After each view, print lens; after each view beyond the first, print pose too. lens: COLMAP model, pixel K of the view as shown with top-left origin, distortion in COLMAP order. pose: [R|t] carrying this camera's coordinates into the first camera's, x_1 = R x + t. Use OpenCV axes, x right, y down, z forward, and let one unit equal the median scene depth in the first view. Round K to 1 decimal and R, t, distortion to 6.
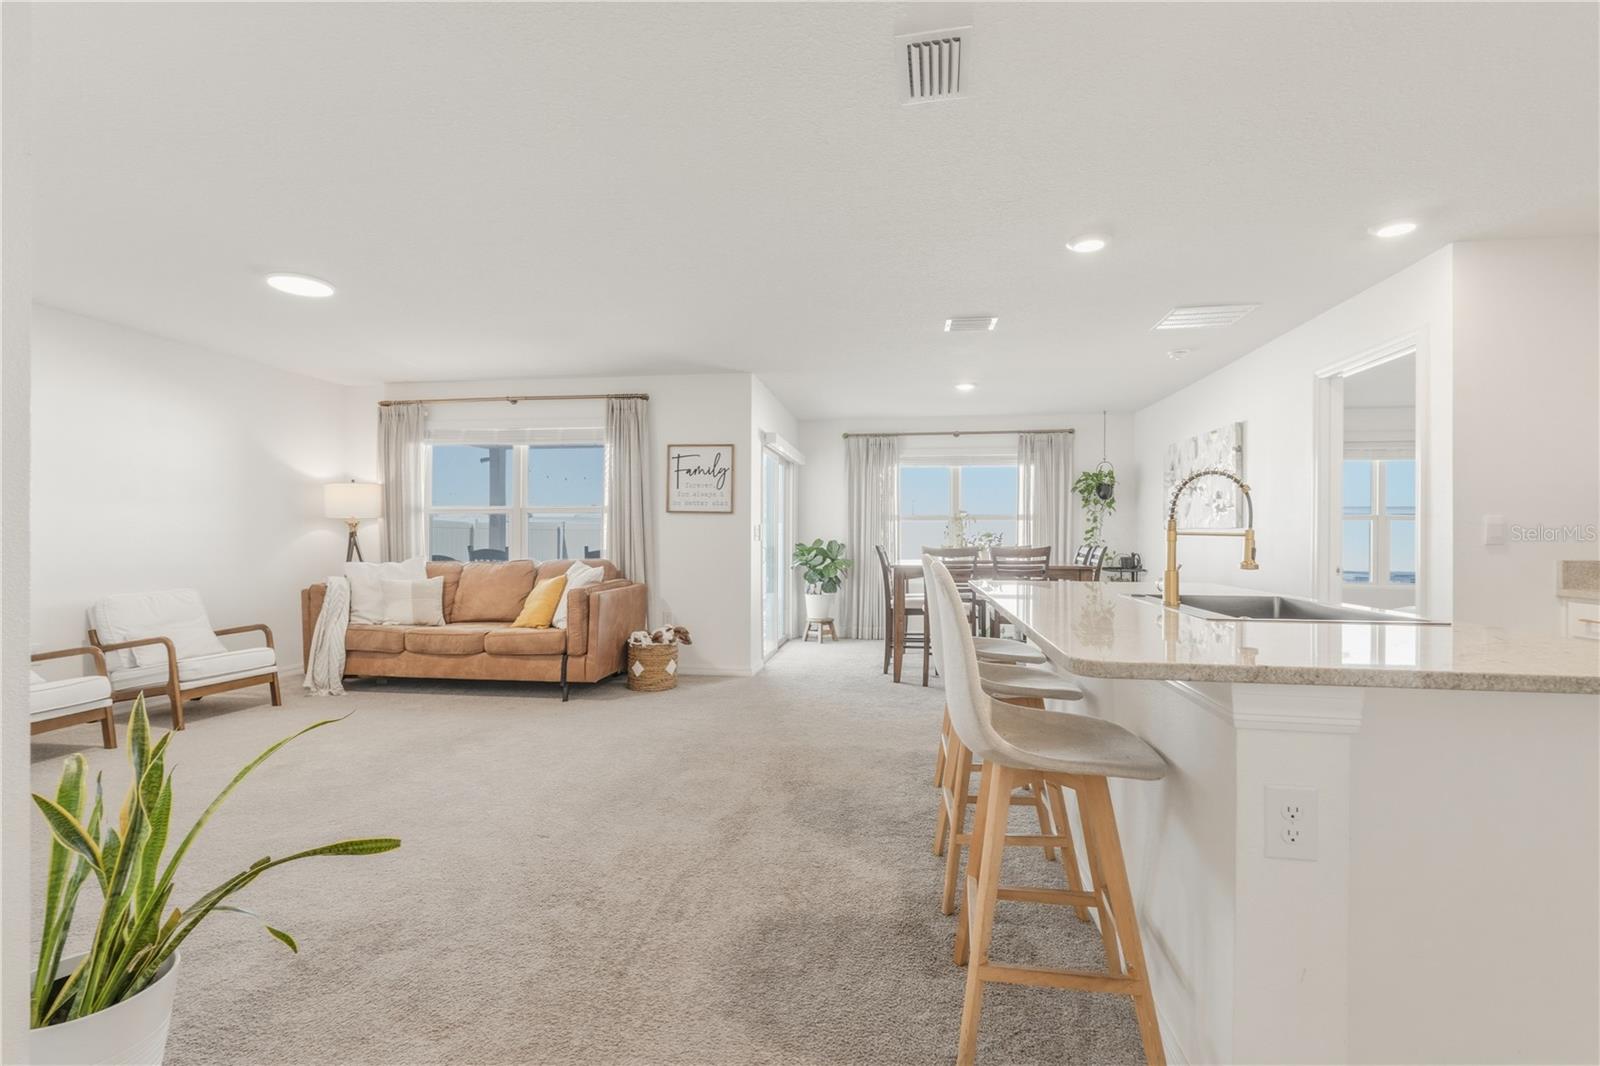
lens RADIAL K [[732.2, 0, 795.5], [0, 732.2, 537.2], [0, 0, 1]] dist [-0.002221, 0.001011]
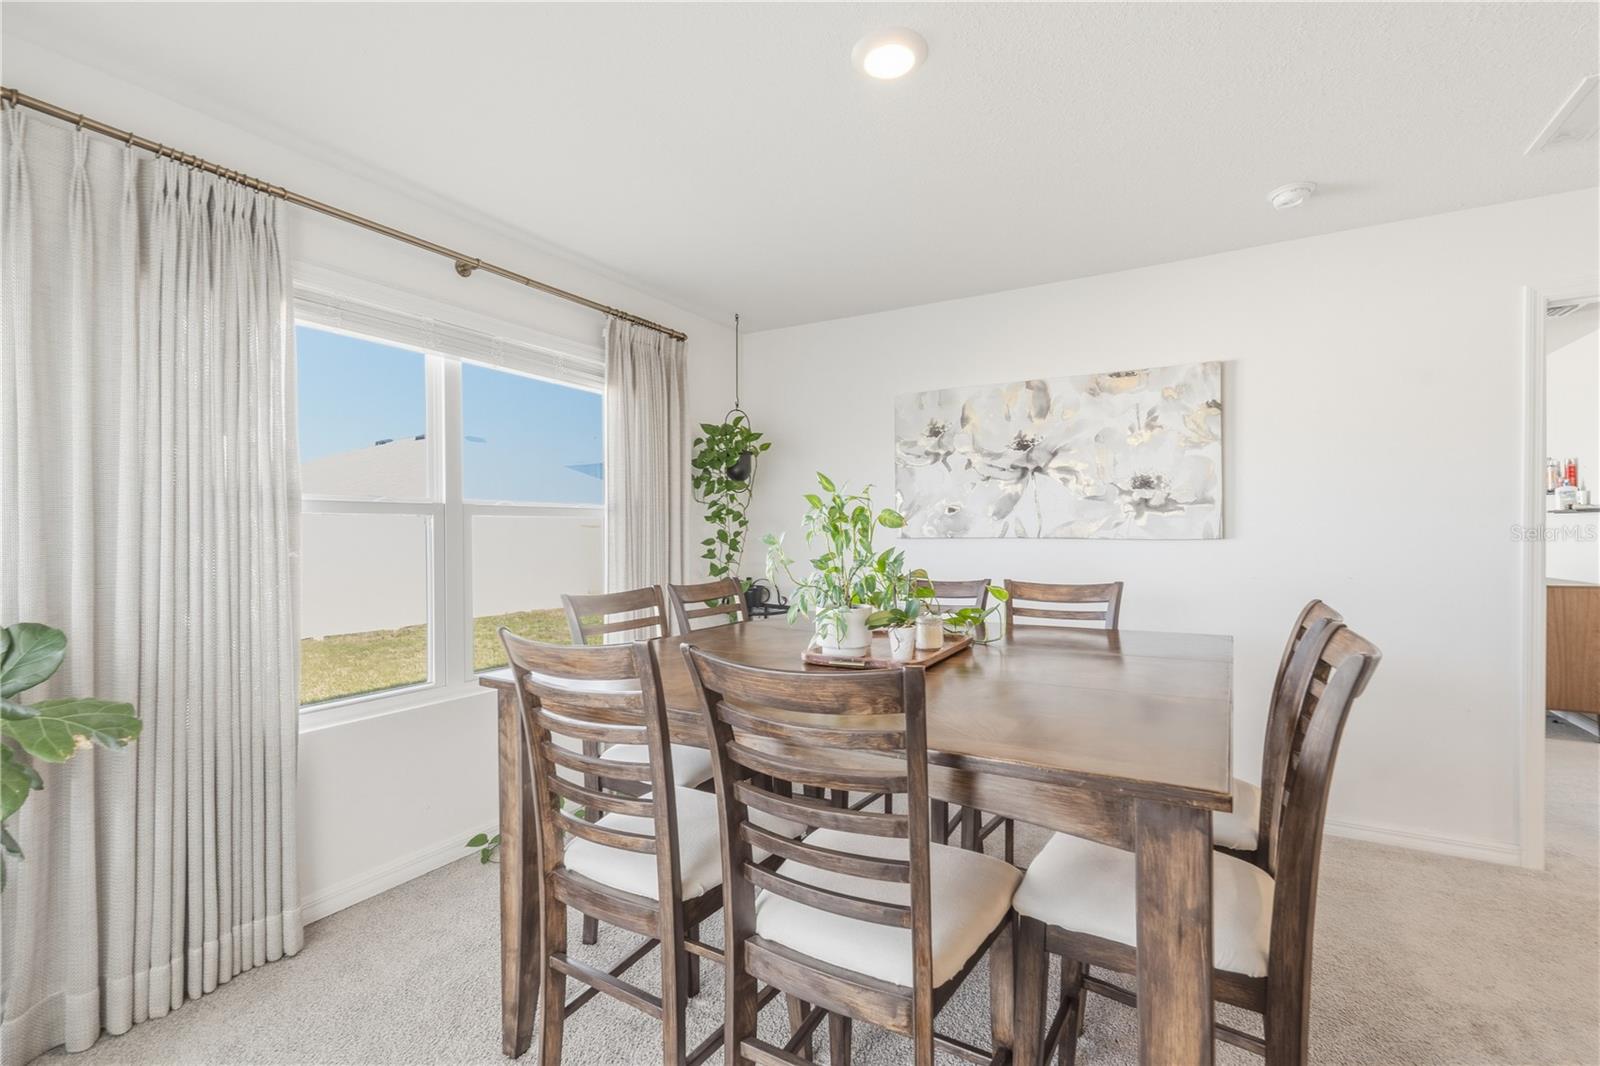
lens RADIAL K [[732.2, 0, 811.4], [0, 732.2, 521.9], [0, 0, 1]] dist [-0.002221, 0.001011]
pose [[0.338374, -0.005741, 0.940994, -0.054726], [0.011490, 0.999932, 0.001969, -0.028726], [-0.940942, 0.010146, 0.338417, 0.955218]]
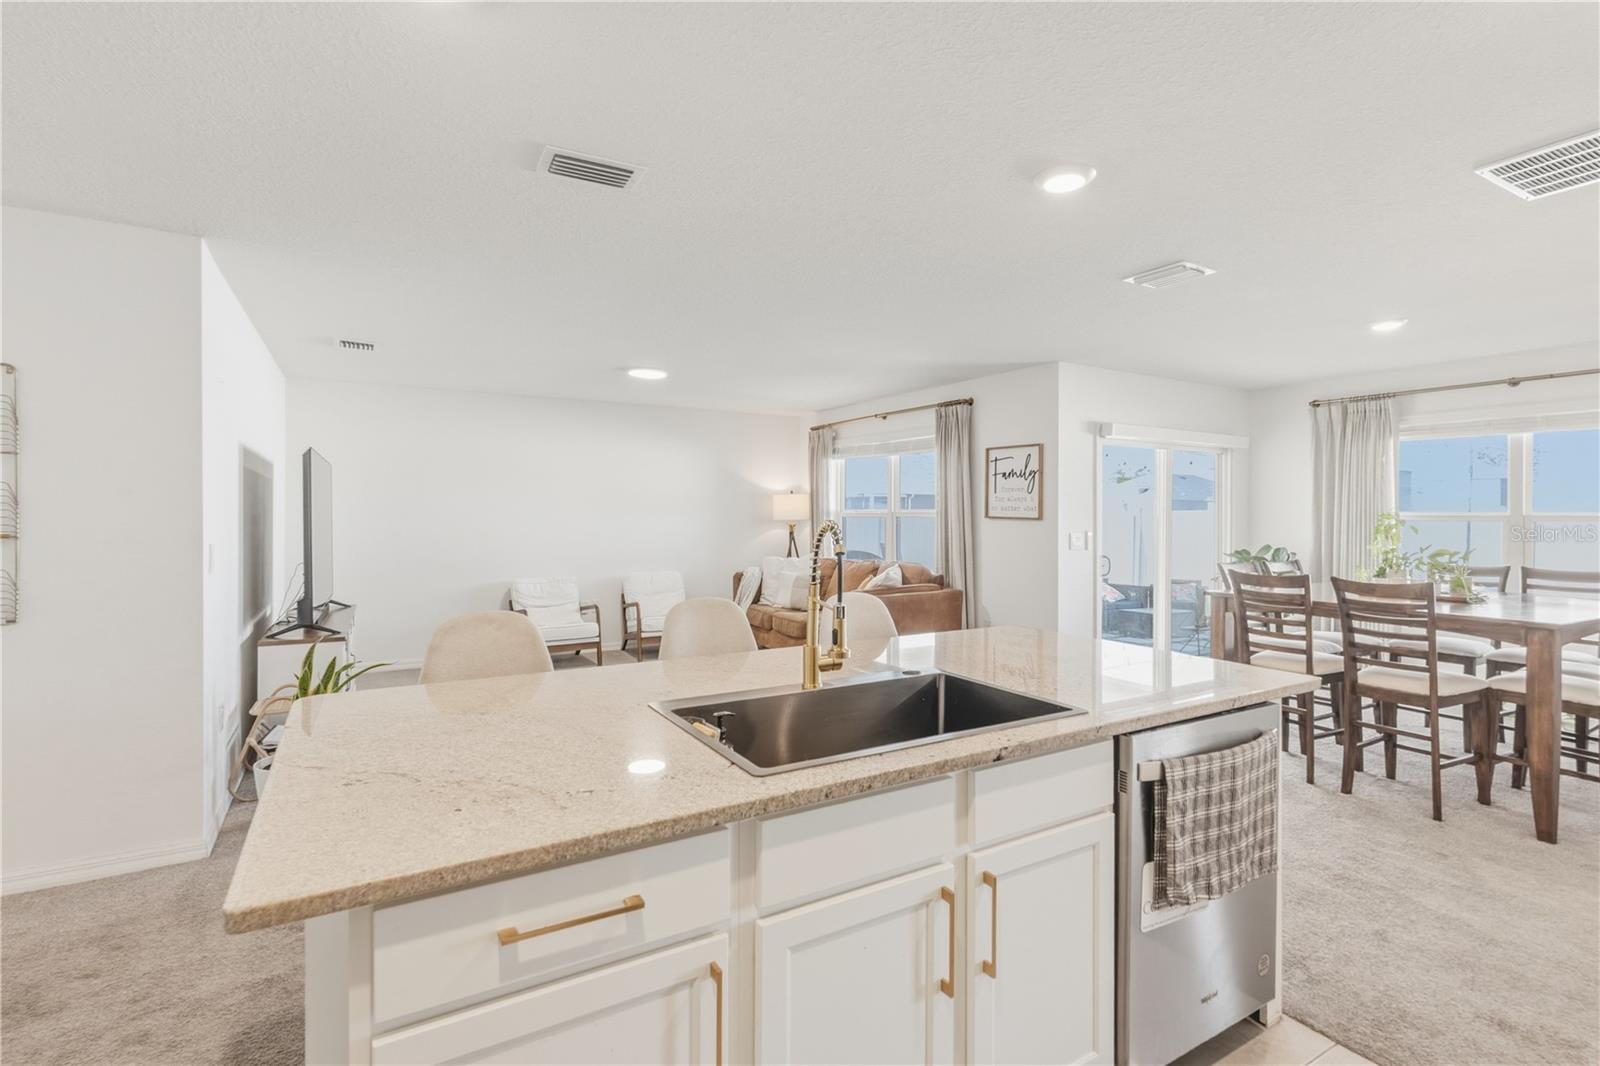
lens RADIAL K [[752.3, 0, 806.0], [0, 752.3, 517.9], [0, 0, 1]] dist [0.001416, -0.000588]
pose [[0.635829, 0.004884, -0.771814, 0.428392], [-0.001425, 0.999986, 0.005154, -0.037533], [0.771828, -0.002177, 0.635827, 0.175069]]
